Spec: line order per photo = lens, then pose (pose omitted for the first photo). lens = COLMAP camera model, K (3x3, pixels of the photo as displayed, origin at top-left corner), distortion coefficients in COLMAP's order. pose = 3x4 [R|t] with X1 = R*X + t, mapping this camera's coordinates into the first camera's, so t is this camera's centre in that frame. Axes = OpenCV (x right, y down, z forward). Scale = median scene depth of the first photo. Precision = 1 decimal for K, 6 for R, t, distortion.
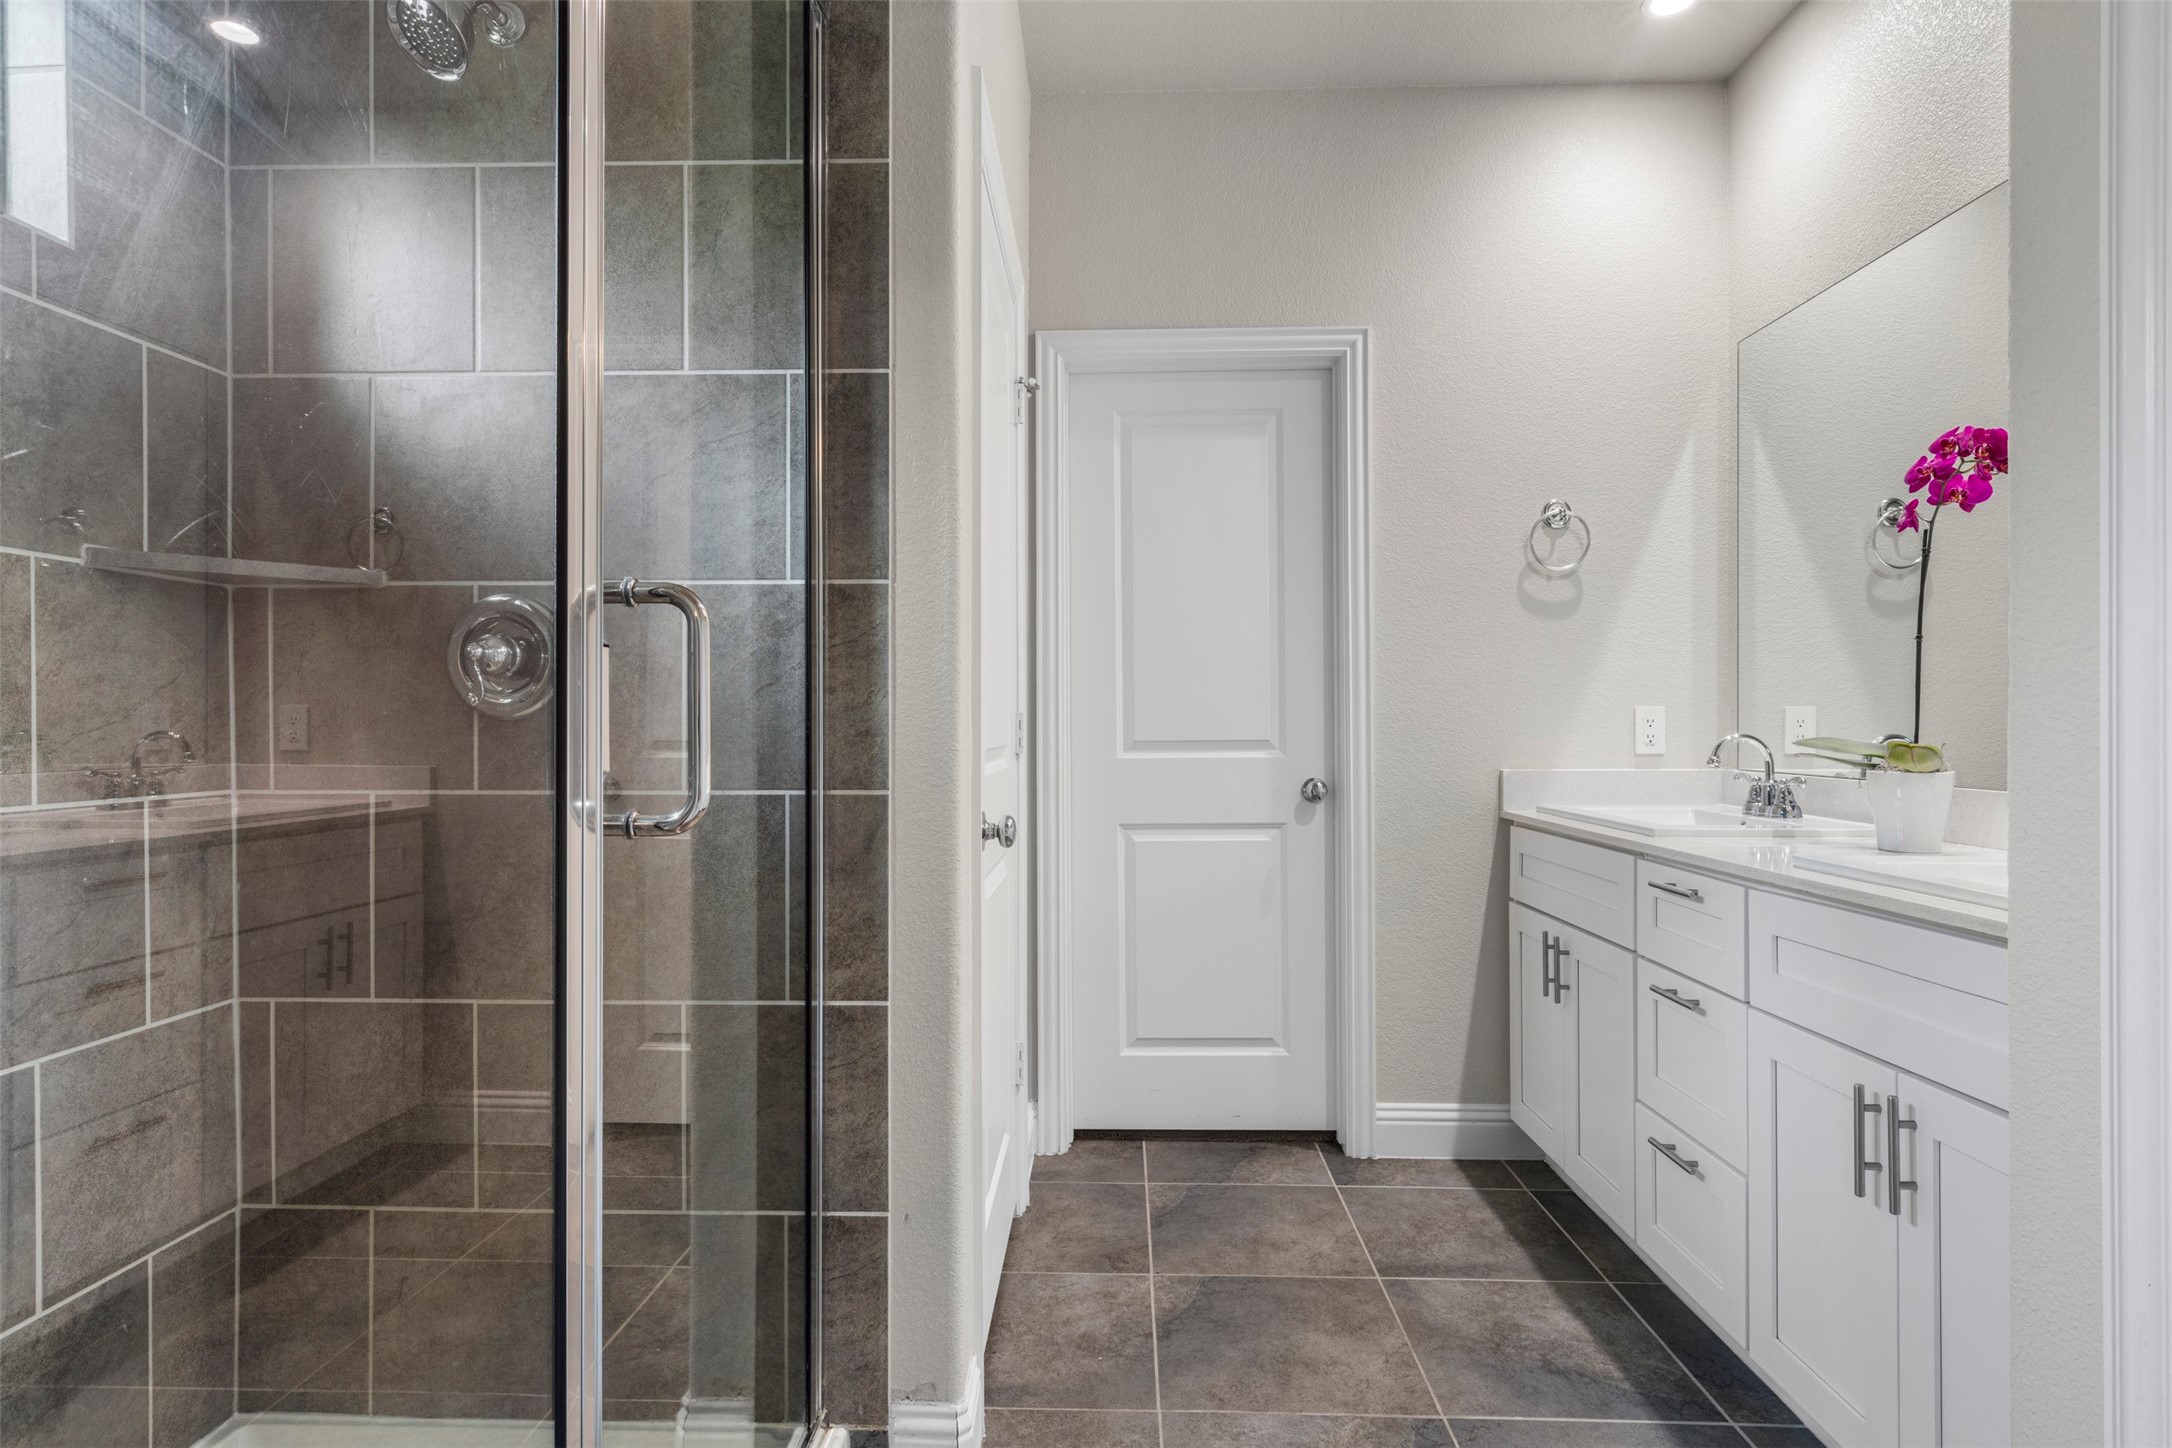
lens RADIAL K [[1164.1, 0, 1081.3], [0, 1164.1, 719.4], [0, 0, 1]] dist [0.004315, 0.000181]
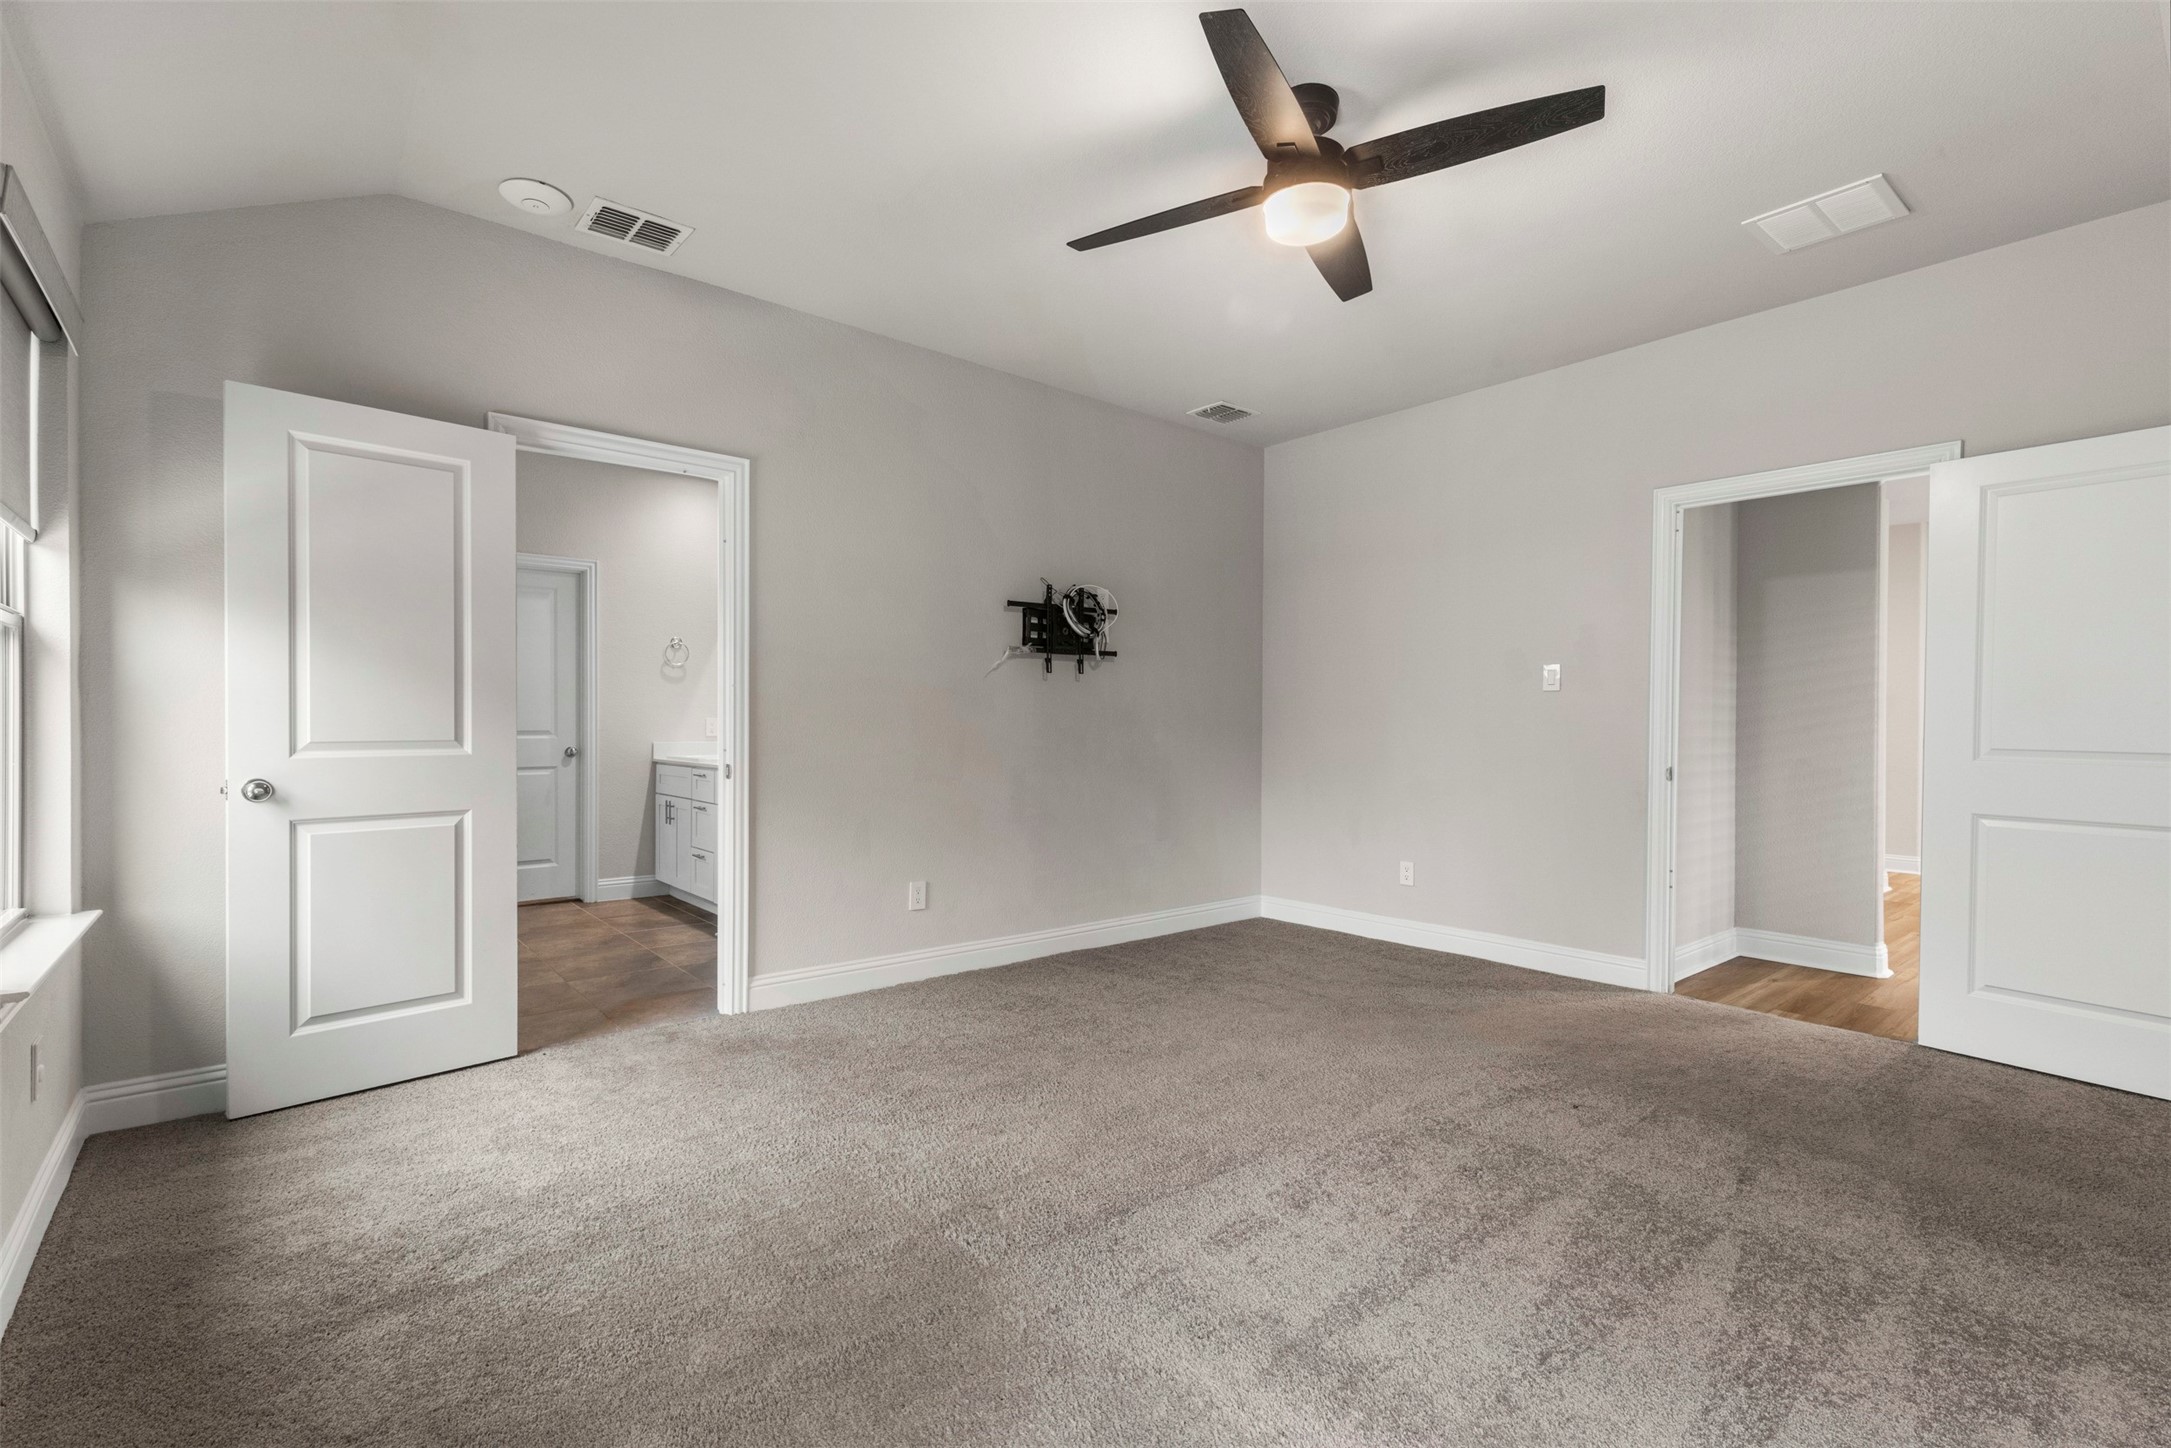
lens RADIAL K [[992.9, 0, 1080.4], [0, 992.9, 718.1], [0, 0, 1]] dist [0.011454, -0.000106]
pose [[0.758333, 0.005984, 0.651840, -0.345692], [-0.006896, 0.999976, -0.001158, -0.013510], [-0.651831, -0.003617, 0.758355, -1.248125]]
